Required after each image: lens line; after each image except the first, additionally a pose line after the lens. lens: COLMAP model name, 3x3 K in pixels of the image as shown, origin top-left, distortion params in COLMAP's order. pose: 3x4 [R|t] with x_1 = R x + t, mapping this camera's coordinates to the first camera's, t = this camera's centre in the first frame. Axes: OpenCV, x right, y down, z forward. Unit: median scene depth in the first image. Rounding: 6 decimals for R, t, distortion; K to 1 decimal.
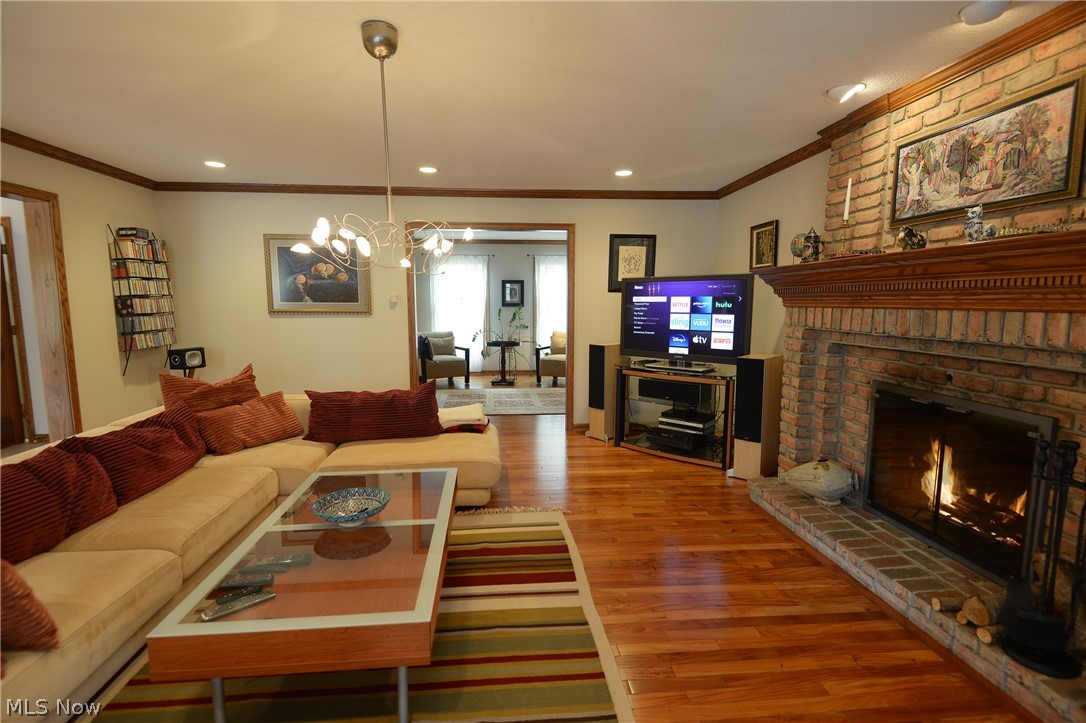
lens RADIAL K [[505.9, 0, 520.2], [0, 505.9, 362.0], [0, 0, 1]] dist [0.005520, -0.005718]
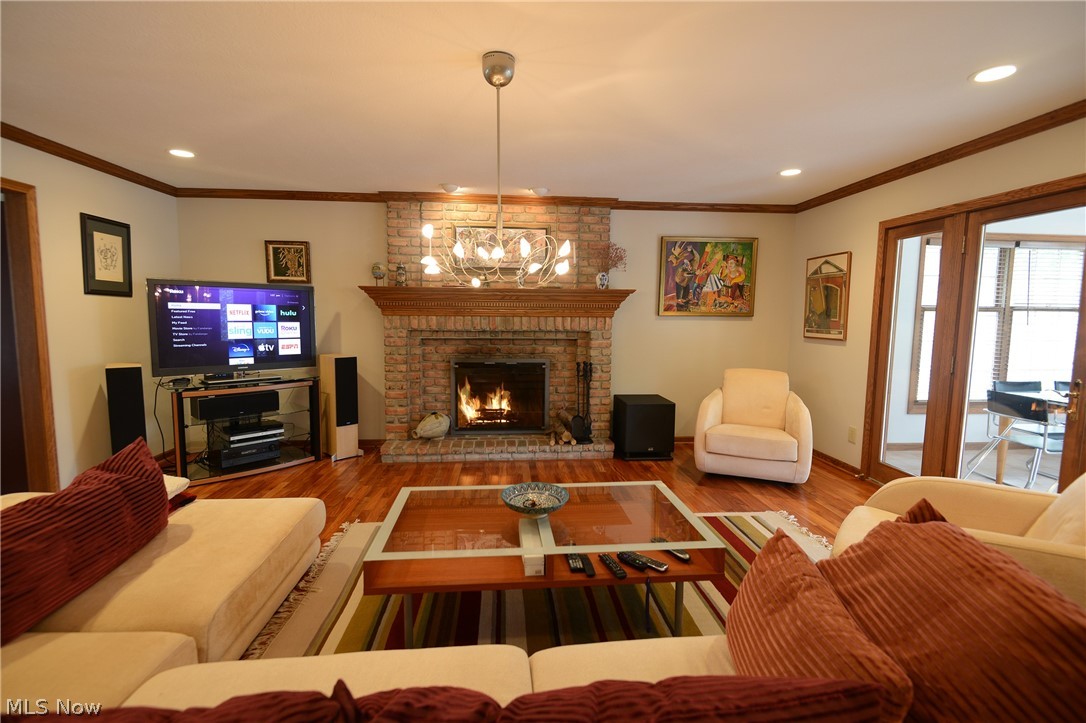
lens RADIAL K [[505.9, 0, 548.6], [0, 505.9, 366.0], [0, 0, 1]] dist [0.005520, -0.005718]
pose [[-0.007271, -0.099219, 0.995039, -0.671060], [0.108999, 0.989058, 0.099419, -0.047505], [-0.994015, 0.109182, 0.003623, 0.448870]]
